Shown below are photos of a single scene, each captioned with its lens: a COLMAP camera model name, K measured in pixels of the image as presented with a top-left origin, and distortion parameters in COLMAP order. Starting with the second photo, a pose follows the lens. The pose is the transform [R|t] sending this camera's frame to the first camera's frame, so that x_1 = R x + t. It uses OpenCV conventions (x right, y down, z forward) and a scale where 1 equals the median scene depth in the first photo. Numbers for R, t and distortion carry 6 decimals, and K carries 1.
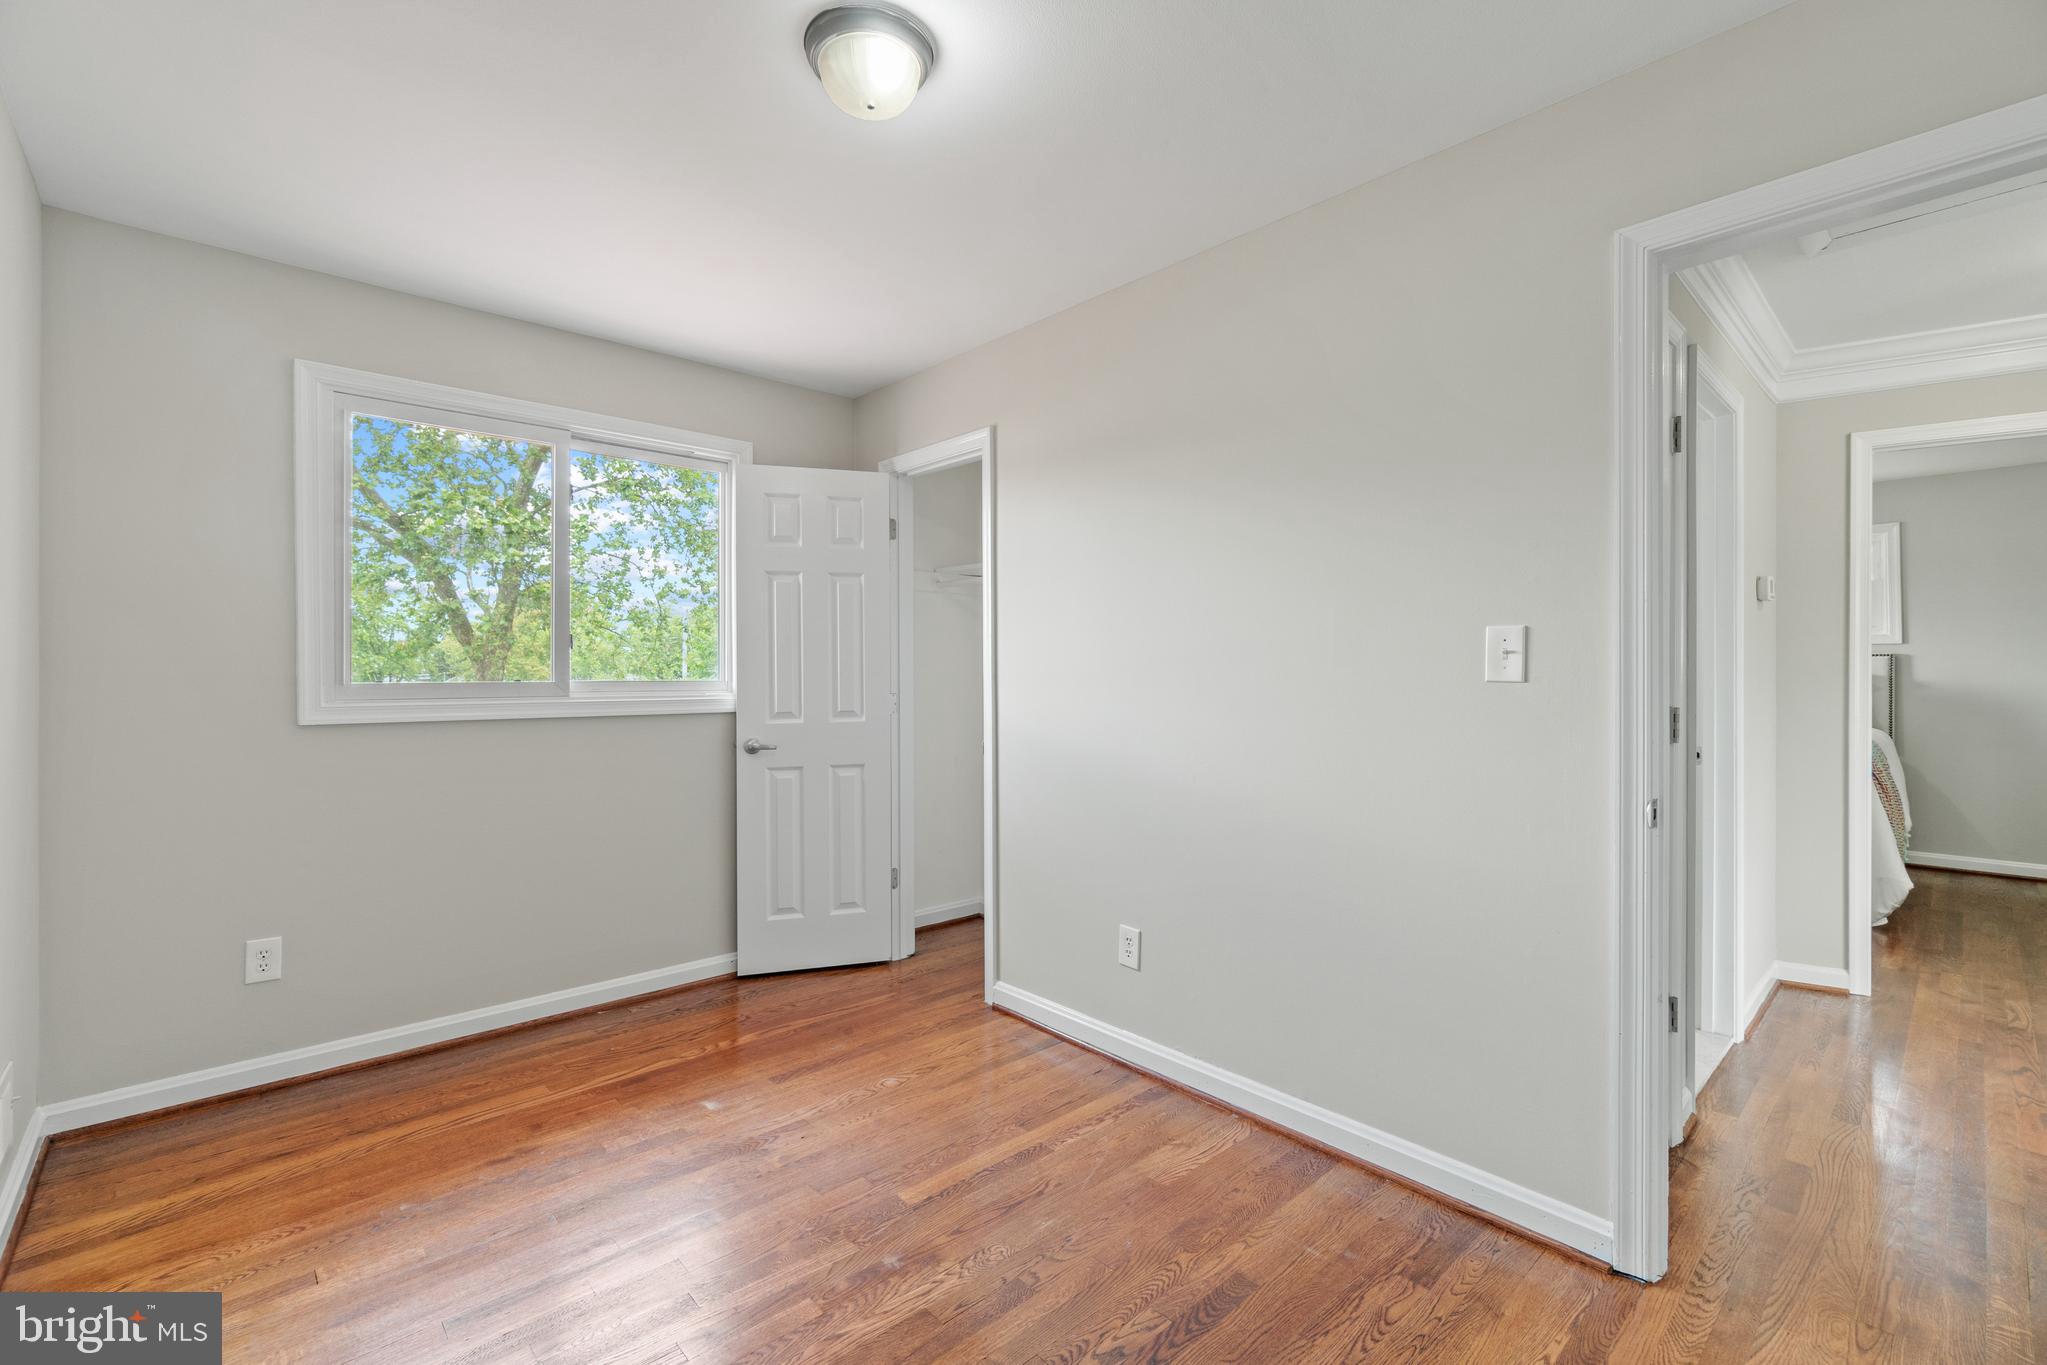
lens RADIAL K [[911.8, 0, 1011.1], [0, 911.8, 695.4], [0, 0, 1]] dist [0.000068, 0.000050]
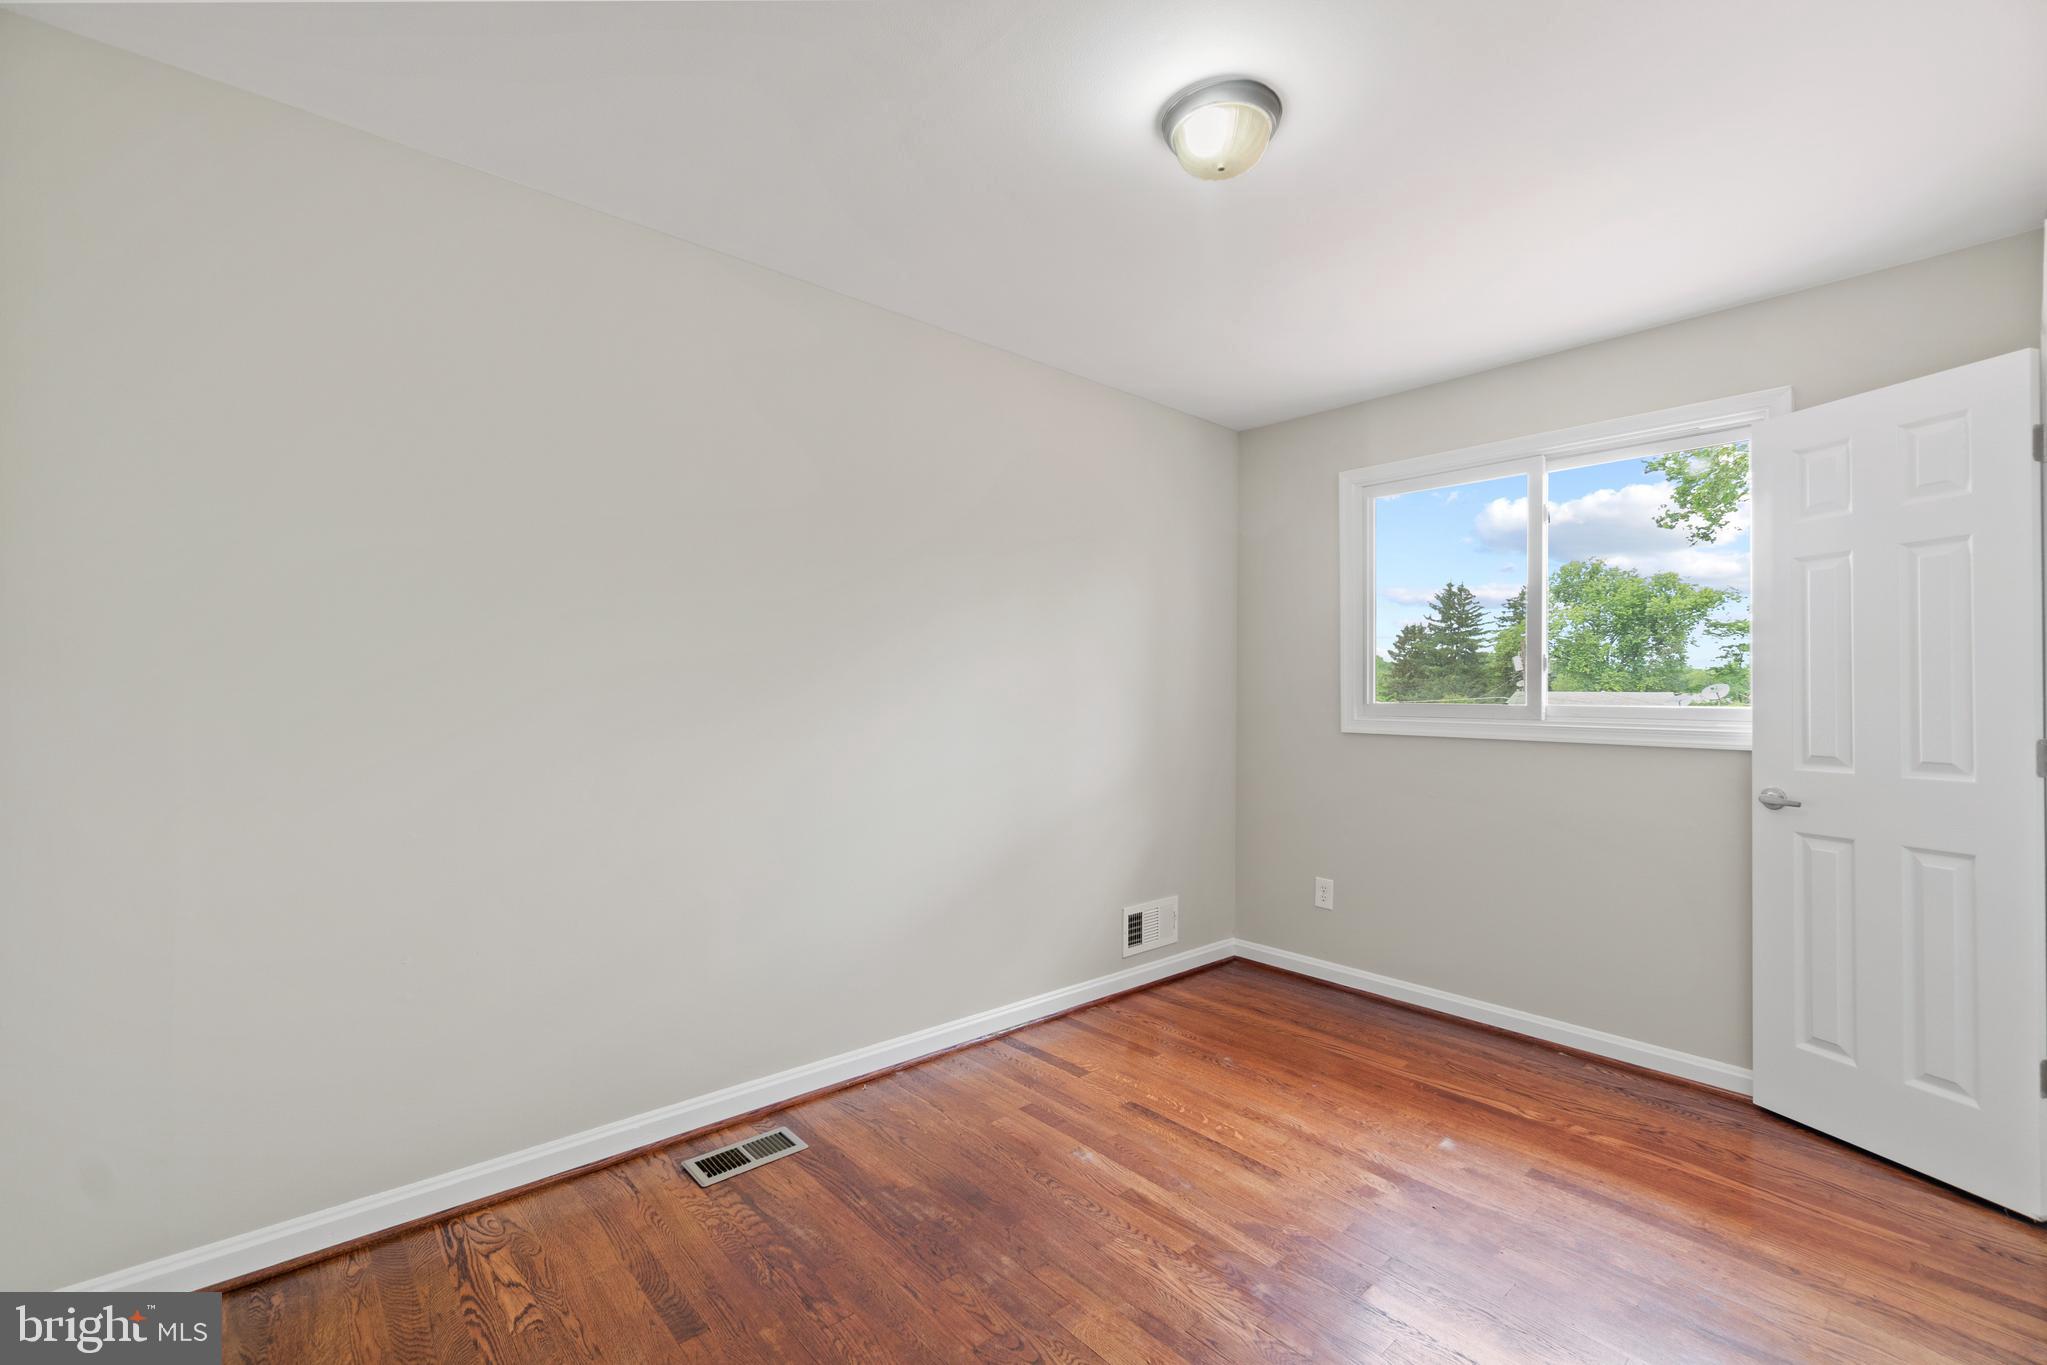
lens RADIAL K [[911.8, 0, 1011.1], [0, 911.8, 695.4], [0, 0, 1]] dist [0.000068, 0.000050]
pose [[-0.053771, 0.003020, -0.998549, 0.613372], [-0.032733, 0.999453, 0.004785, -0.014051], [0.998017, 0.032943, -0.053643, 0.536515]]
